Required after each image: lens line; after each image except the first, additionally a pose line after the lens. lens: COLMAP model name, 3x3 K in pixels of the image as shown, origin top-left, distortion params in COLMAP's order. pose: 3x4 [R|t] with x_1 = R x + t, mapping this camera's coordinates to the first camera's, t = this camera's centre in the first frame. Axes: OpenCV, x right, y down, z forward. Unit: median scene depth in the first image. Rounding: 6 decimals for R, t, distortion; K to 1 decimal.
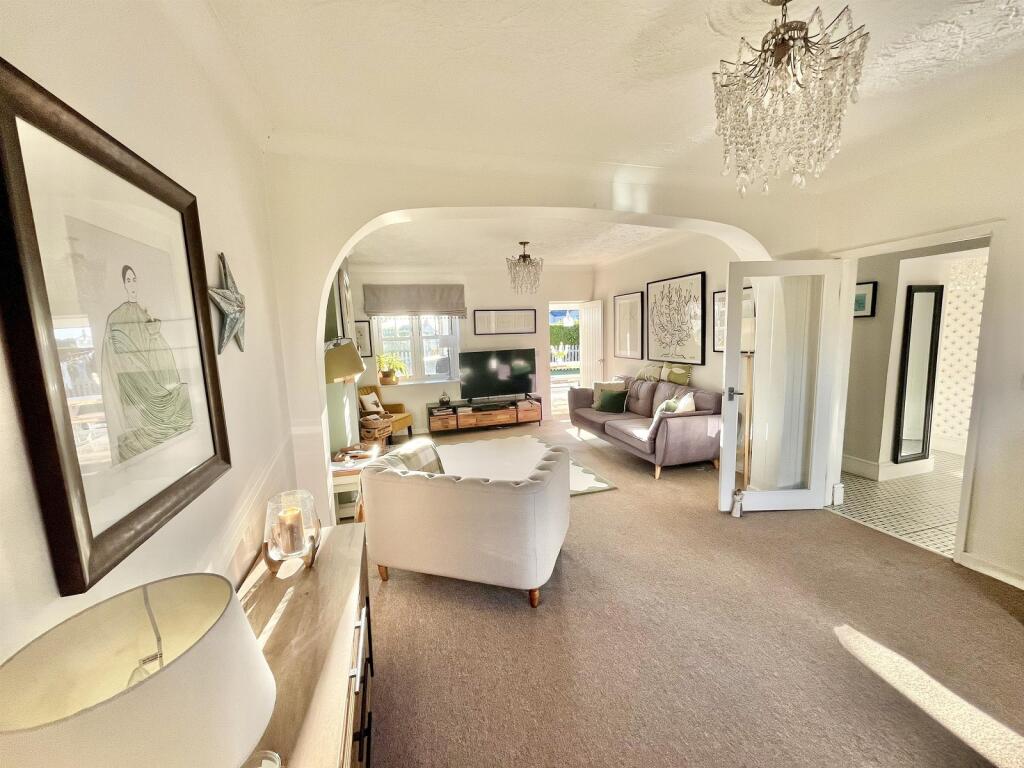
lens RADIAL K [[414.3, 0, 508.5], [0, 414.3, 387.2], [0, 0, 1]] dist [-0.002922, 0.000415]
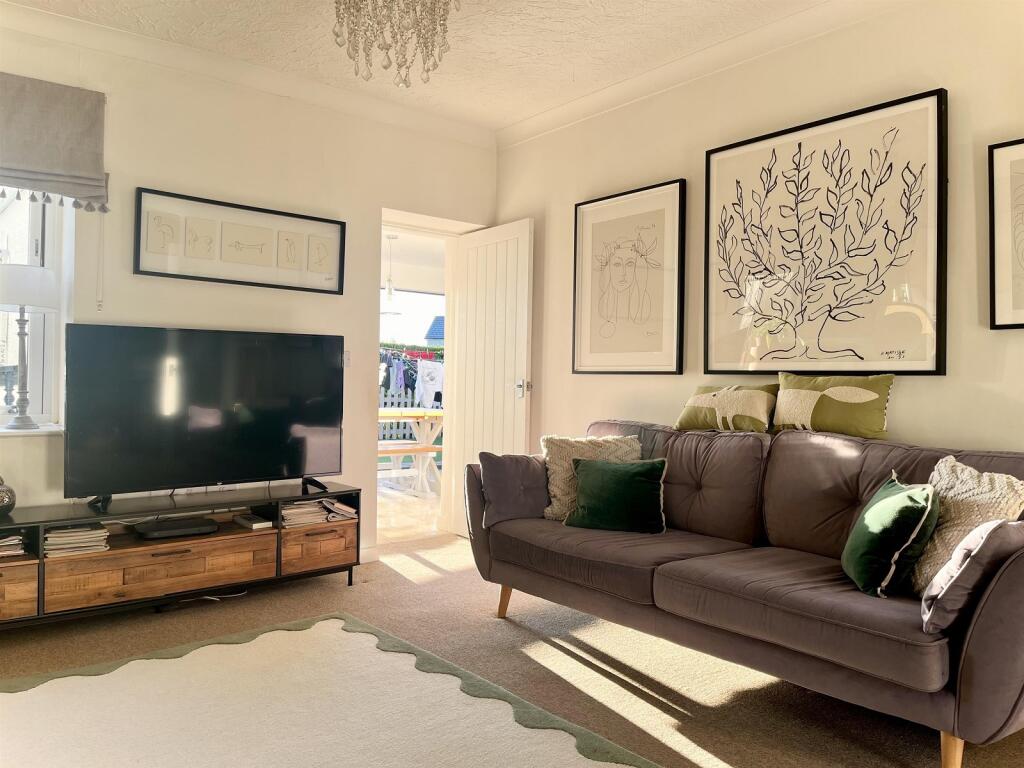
lens RADIAL K [[753.6, 0, 517.8], [0, 753.6, 381.2], [0, 0, 1]] dist [0.007961, -0.005558]
pose [[0.911968, 0.049014, 0.407323, -0.051581], [0.005816, 0.991193, -0.132295, 0.020313], [-0.410220, 0.123018, 0.903651, 0.446982]]
